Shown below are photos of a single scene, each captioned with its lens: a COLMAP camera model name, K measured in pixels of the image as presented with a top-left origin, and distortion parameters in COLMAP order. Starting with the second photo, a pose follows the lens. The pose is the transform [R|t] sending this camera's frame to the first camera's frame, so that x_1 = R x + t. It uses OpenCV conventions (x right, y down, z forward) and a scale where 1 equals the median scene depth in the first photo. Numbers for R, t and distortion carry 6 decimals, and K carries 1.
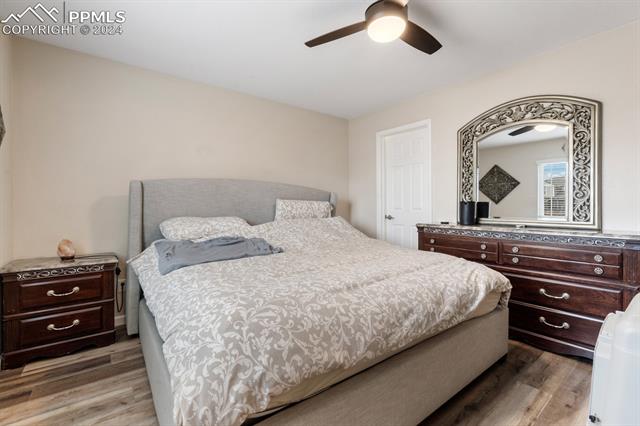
lens RADIAL K [[282.5, 0, 319.4], [0, 282.5, 210.2], [0, 0, 1]] dist [-0.002640, 0.000012]
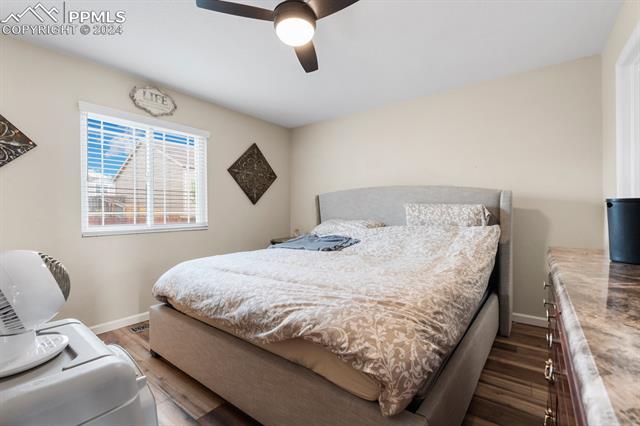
lens RADIAL K [[282.5, 0, 321.0], [0, 282.5, 212.5], [0, 0, 1]] dist [-0.002640, 0.000012]
pose [[0.274380, 0.008162, -0.961587, 0.635341], [-0.008152, 0.999948, 0.006161, -0.011601], [0.961587, 0.006148, 0.274433, 0.425355]]
